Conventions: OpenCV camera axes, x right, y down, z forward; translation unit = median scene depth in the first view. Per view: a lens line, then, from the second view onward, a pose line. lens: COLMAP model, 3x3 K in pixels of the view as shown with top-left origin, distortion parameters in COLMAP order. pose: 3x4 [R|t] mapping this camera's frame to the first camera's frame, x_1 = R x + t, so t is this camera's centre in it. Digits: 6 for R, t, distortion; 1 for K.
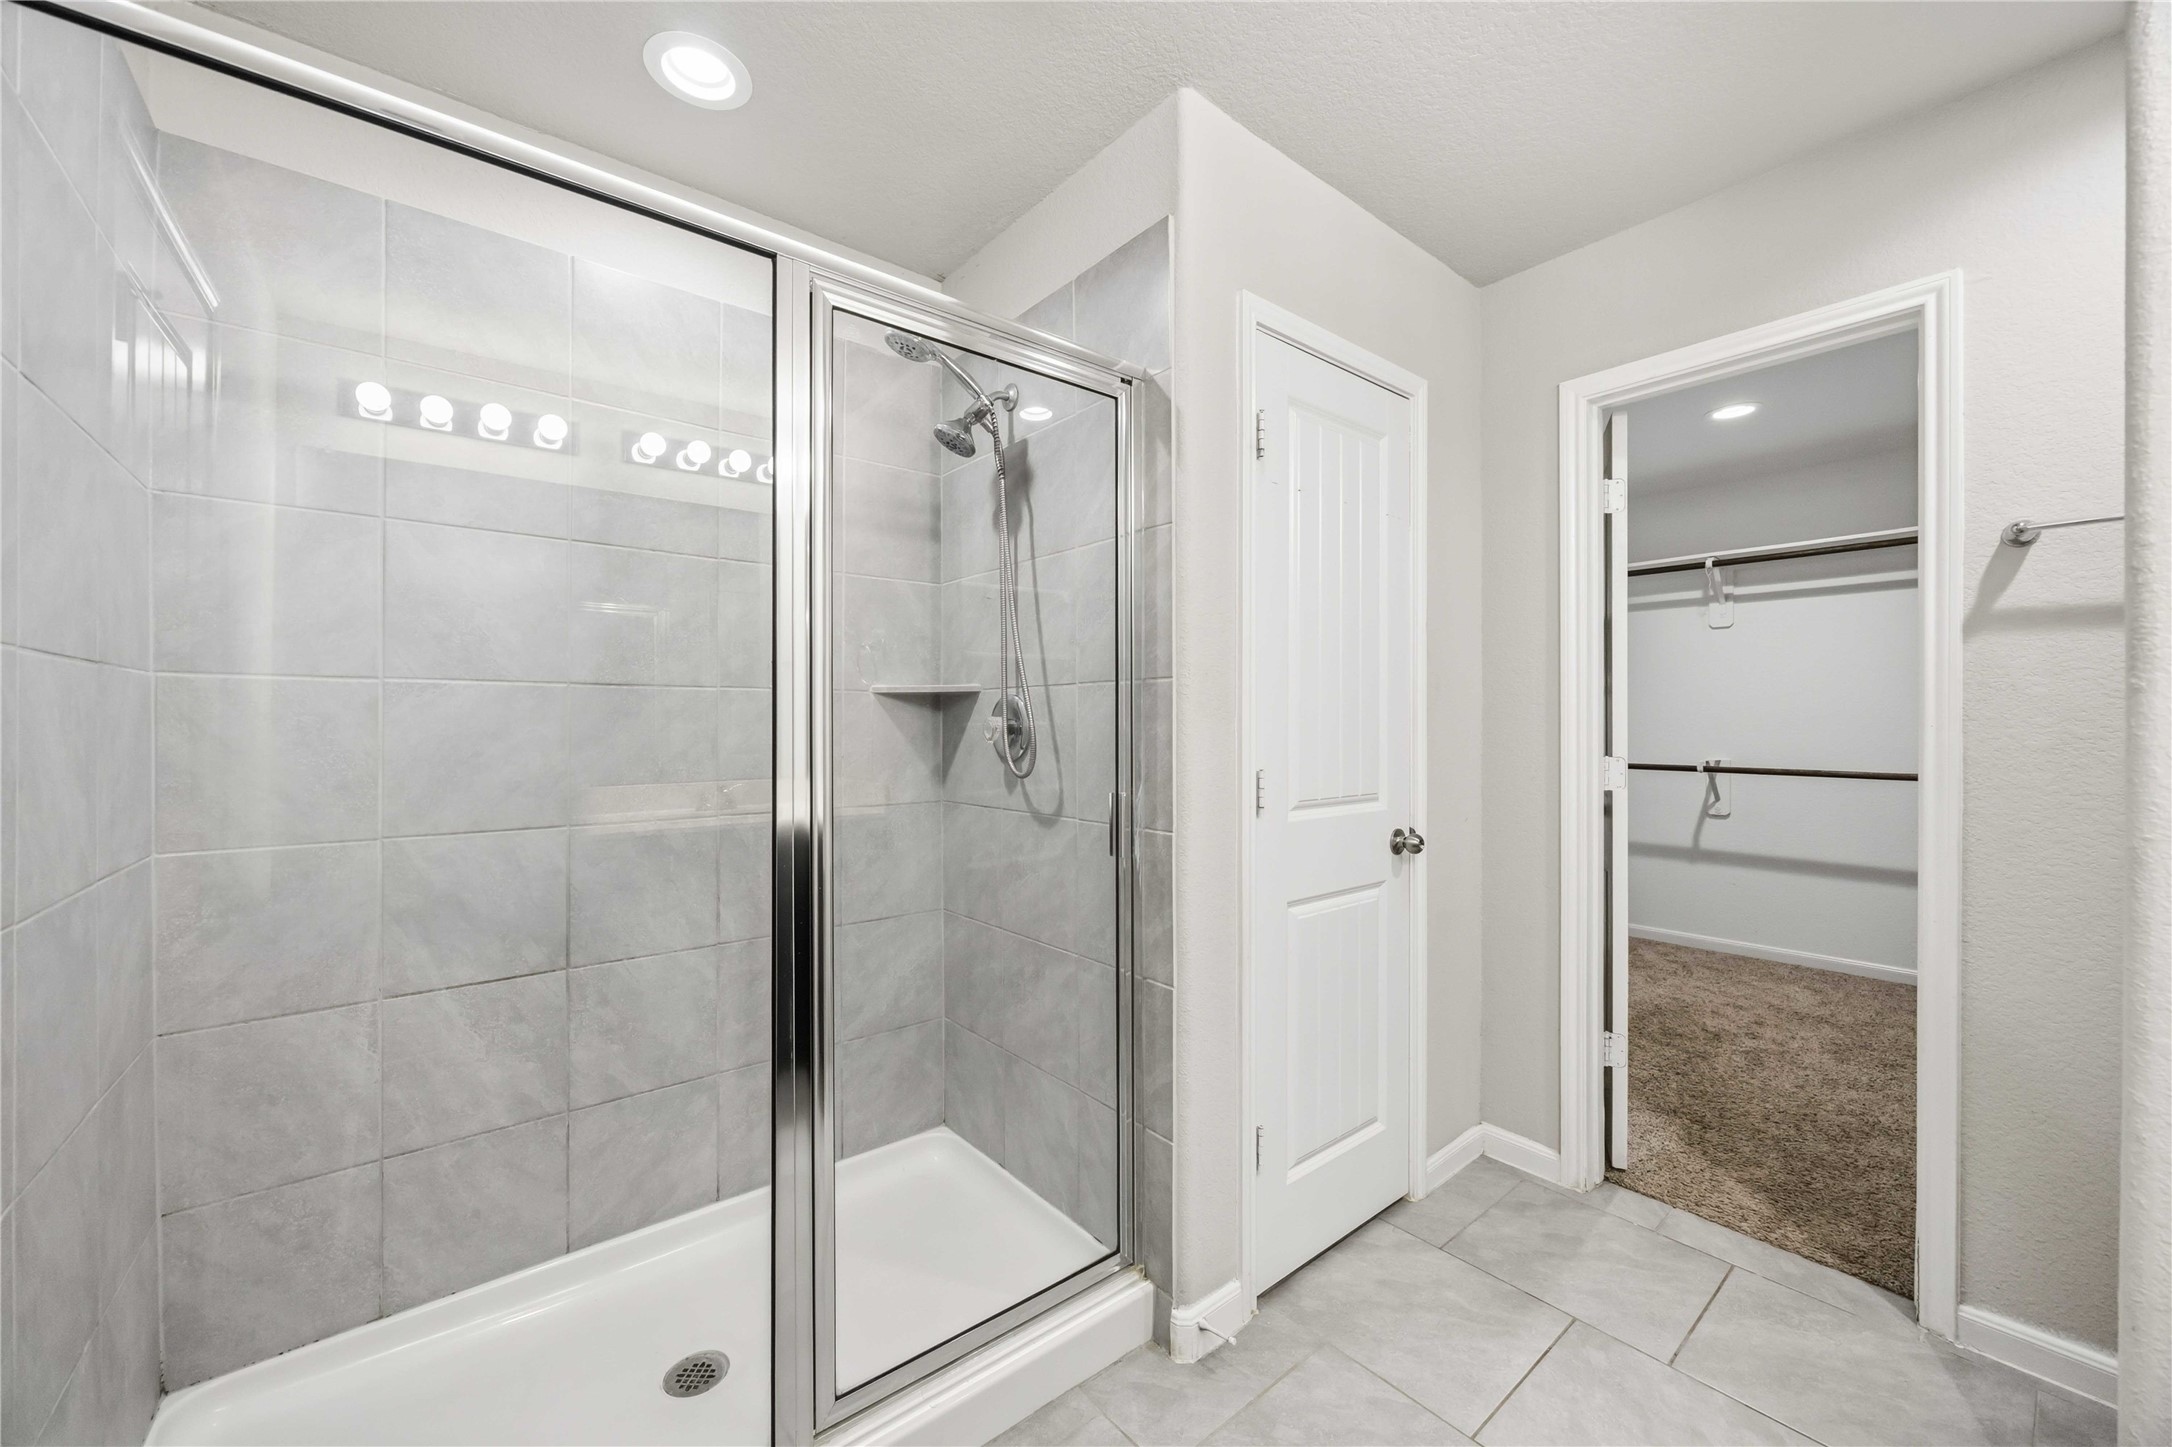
lens RADIAL K [[827.1, 0, 1082.8], [0, 827.1, 722.6], [0, 0, 1]] dist [-0.002158, -0.000323]
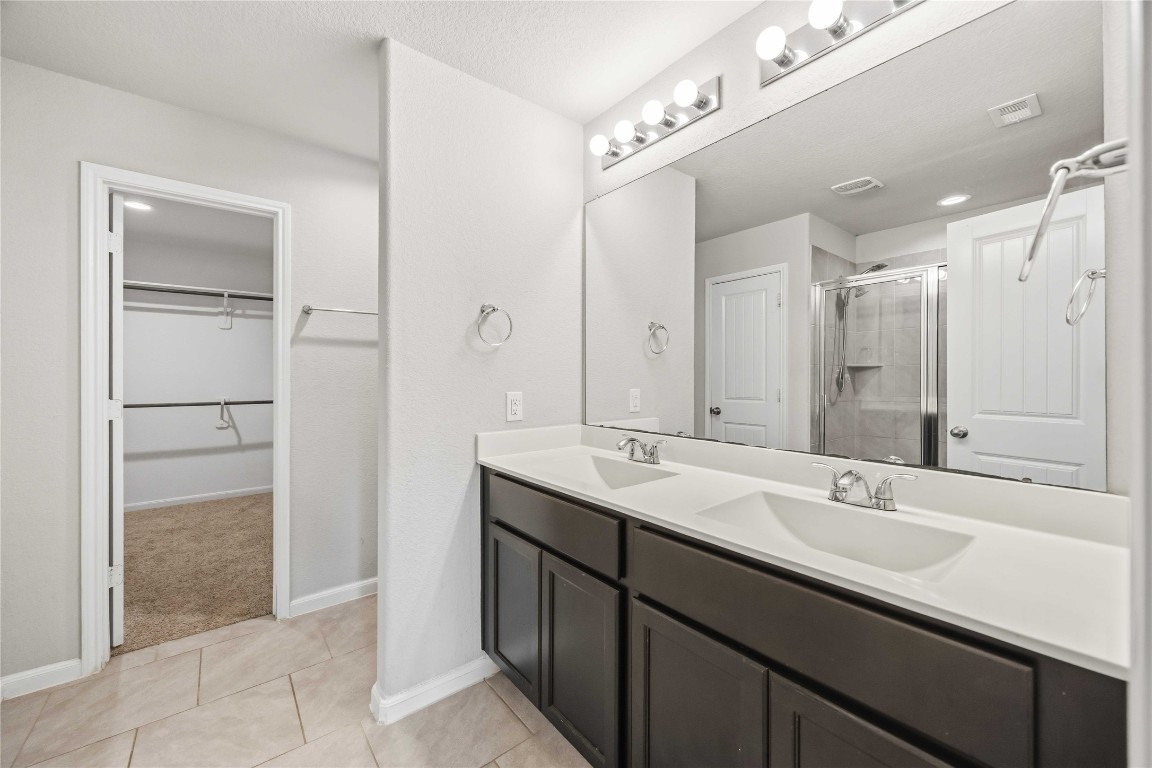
lens RADIAL K [[438.7, 0, 574.3], [0, 438.7, 383.5], [0, 0, 1]] dist [-0.002158, -0.000323]
pose [[0.007709, -0.014976, 0.999858, -0.245705], [0.004982, 0.999876, 0.014938, -0.000175], [-0.999958, 0.004866, 0.007782, 0.071863]]
